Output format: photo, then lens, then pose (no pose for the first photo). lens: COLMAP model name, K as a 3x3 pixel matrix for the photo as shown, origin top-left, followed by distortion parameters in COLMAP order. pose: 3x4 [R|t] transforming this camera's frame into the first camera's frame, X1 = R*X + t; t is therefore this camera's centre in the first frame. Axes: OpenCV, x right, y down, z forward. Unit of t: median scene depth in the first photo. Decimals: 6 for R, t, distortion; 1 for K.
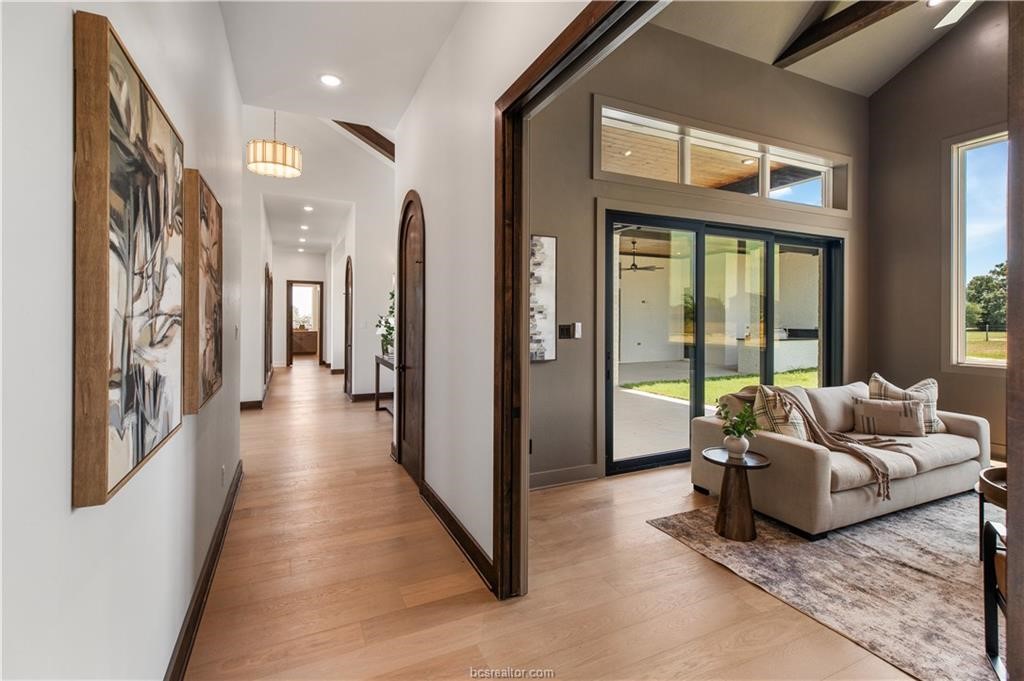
lens RADIAL K [[468.1, 0, 510.0], [0, 468.1, 318.3], [0, 0, 1]] dist [0.001399, 0.000023]
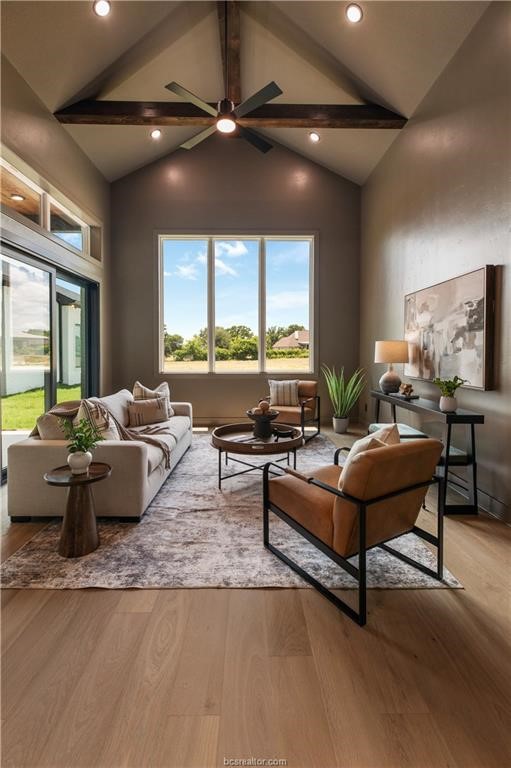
lens RADIAL K [[351.1, 0, 216.6], [0, 351.1, 362.2], [0, 0, 1]] dist [0.001399, 0.000023]
pose [[0.416646, -0.023324, 0.908769, -0.082604], [0.004042, 0.999708, 0.023805, 0.047768], [-0.909060, -0.006245, 0.416619, 0.465343]]
